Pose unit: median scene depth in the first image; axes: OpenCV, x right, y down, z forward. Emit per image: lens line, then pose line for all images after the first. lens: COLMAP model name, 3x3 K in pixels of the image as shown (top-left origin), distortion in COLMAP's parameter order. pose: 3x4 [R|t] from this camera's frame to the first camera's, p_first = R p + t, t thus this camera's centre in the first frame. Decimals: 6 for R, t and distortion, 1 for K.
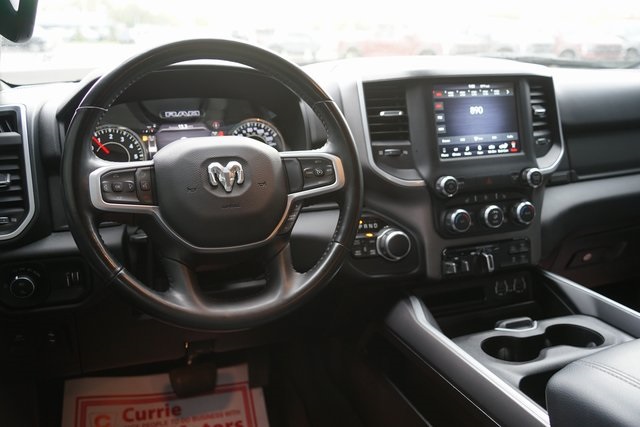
lens RADIAL K [[645.8, 0, 321.7], [0, 645.8, 213.1], [0, 0, 1]] dist [0.021269, 0.000000]
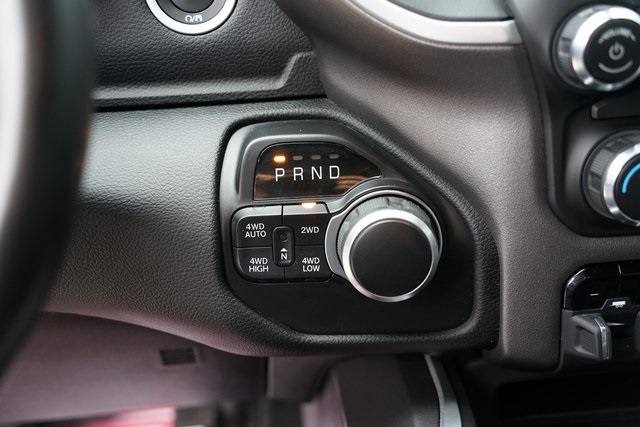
lens RADIAL K [[867.0, 0, 320.2], [0, 867.0, 215.0], [0, 0, 1]] dist [0.250127, 0.000000]
pose [[0.972431, 0.091783, -0.214369, 0.163347], [-0.035875, 0.967223, 0.251383, -0.061139], [0.230415, -0.236762, 0.943850, 0.615940]]
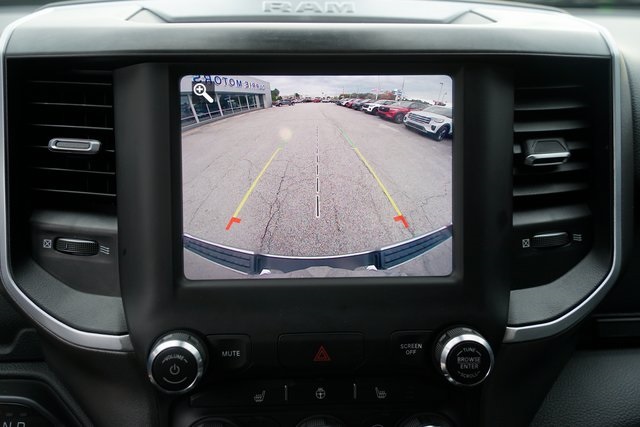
lens RADIAL K [[764.8, 0, 319.6], [0, 764.8, 212.8], [0, 0, 1]] dist [0.154220, 0.000000]
pose [[0.945726, 0.112866, -0.304737, 0.382856], [-0.091558, 0.992303, 0.083379, -0.164510], [0.311802, -0.050953, 0.948780, 0.606798]]
